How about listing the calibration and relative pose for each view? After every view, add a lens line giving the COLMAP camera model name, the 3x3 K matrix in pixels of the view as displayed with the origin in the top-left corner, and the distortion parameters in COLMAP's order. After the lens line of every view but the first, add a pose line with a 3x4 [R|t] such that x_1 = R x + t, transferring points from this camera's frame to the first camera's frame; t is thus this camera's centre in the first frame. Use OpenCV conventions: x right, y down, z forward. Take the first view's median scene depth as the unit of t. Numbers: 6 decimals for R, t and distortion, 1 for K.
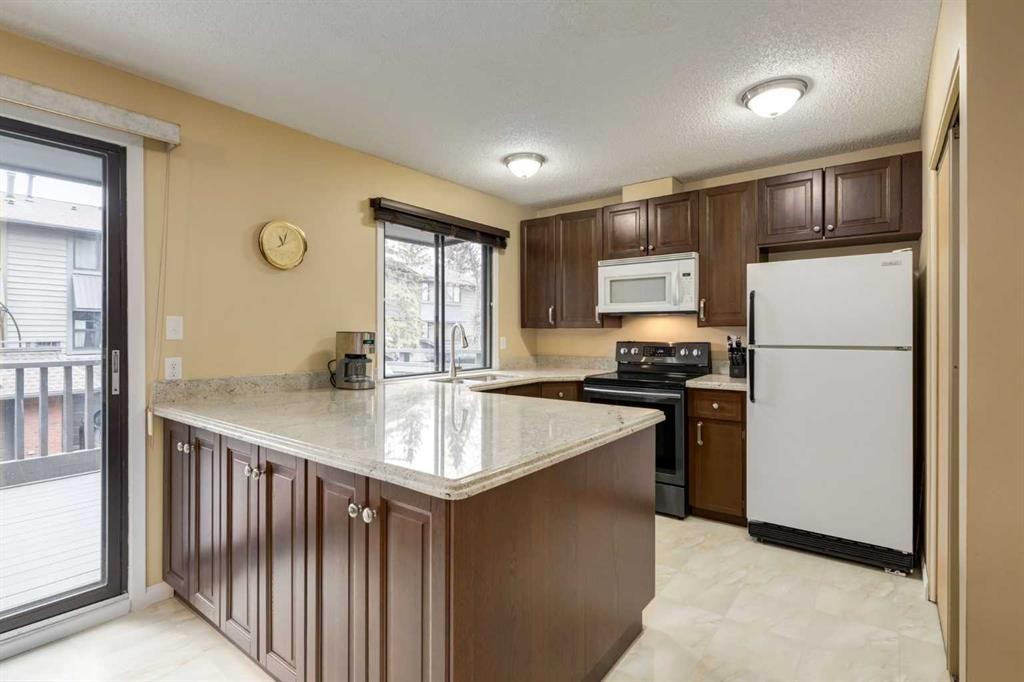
lens RADIAL K [[491.0, 0, 514.8], [0, 491.0, 331.1], [0, 0, 1]] dist [-0.001343, -0.000304]
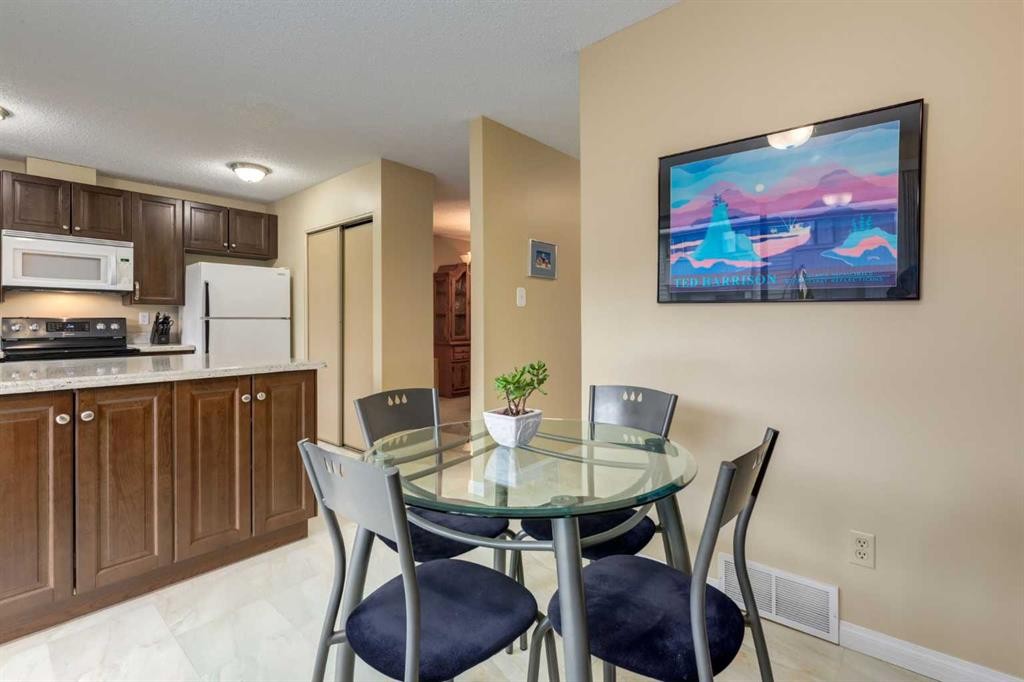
lens RADIAL K [[459.0, 0, 509.0], [0, 459.0, 324.0], [0, 0, 1]] dist [-0.001900, -0.000198]
pose [[0.063271, -0.002382, 0.997994, -0.666279], [0.002134, 0.999995, 0.002251, 0.037698], [-0.997994, 0.001987, 0.063276, -0.004622]]
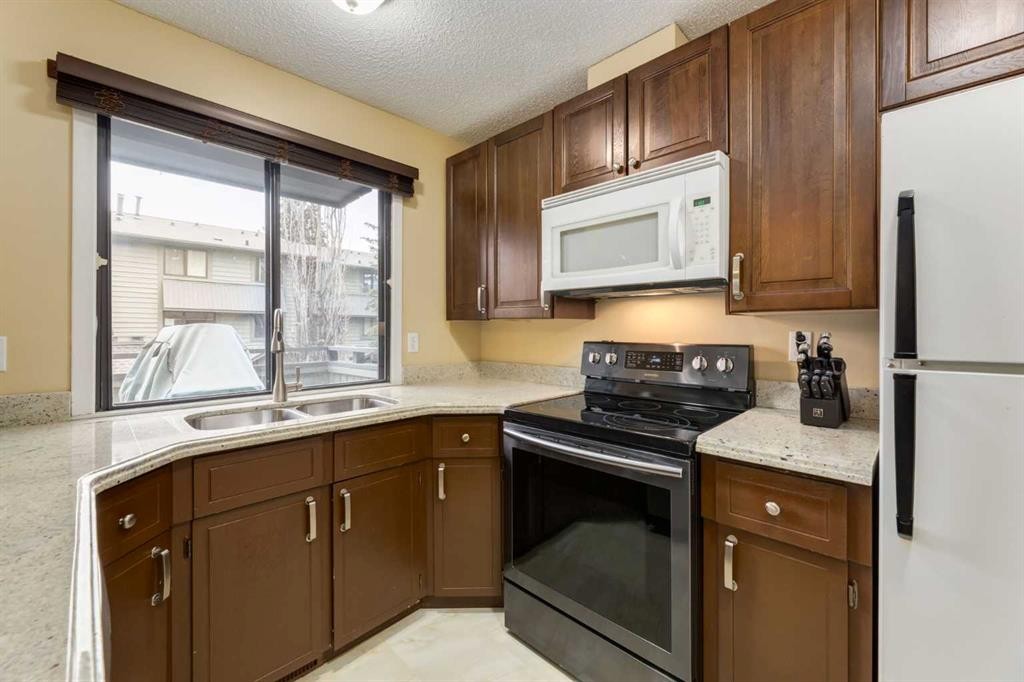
lens RADIAL K [[415.0, 0, 514.2], [0, 415.0, 330.5], [0, 0, 1]] dist [-0.000958, -0.000036]
pose [[0.992648, 0.001704, -0.121027, 0.207423], [-0.001236, 0.999991, 0.003943, 0.006756], [0.121033, -0.003765, 0.992641, 0.550320]]
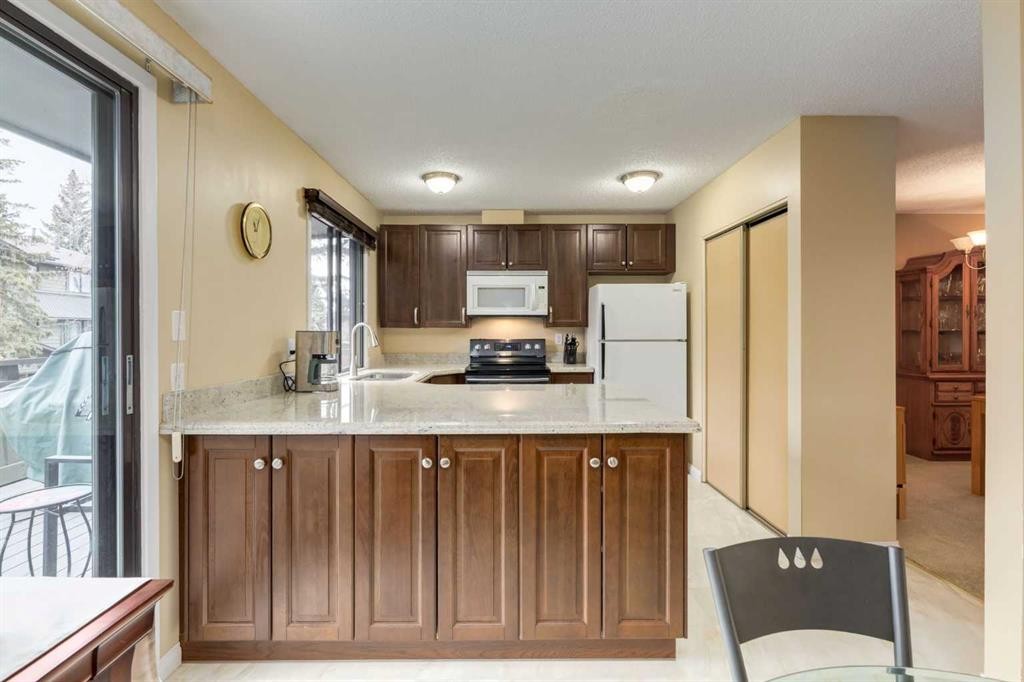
lens RADIAL K [[475.9, 0, 512.0], [0, 475.9, 331.2], [0, 0, 1]] dist [-0.003486, 0.000043]
pose [[0.788388, -0.000944, 0.615178, -0.471286], [0.000726, 1.000000, 0.000605, 0.001222], [-0.615178, -0.000030, 0.788388, 0.038531]]
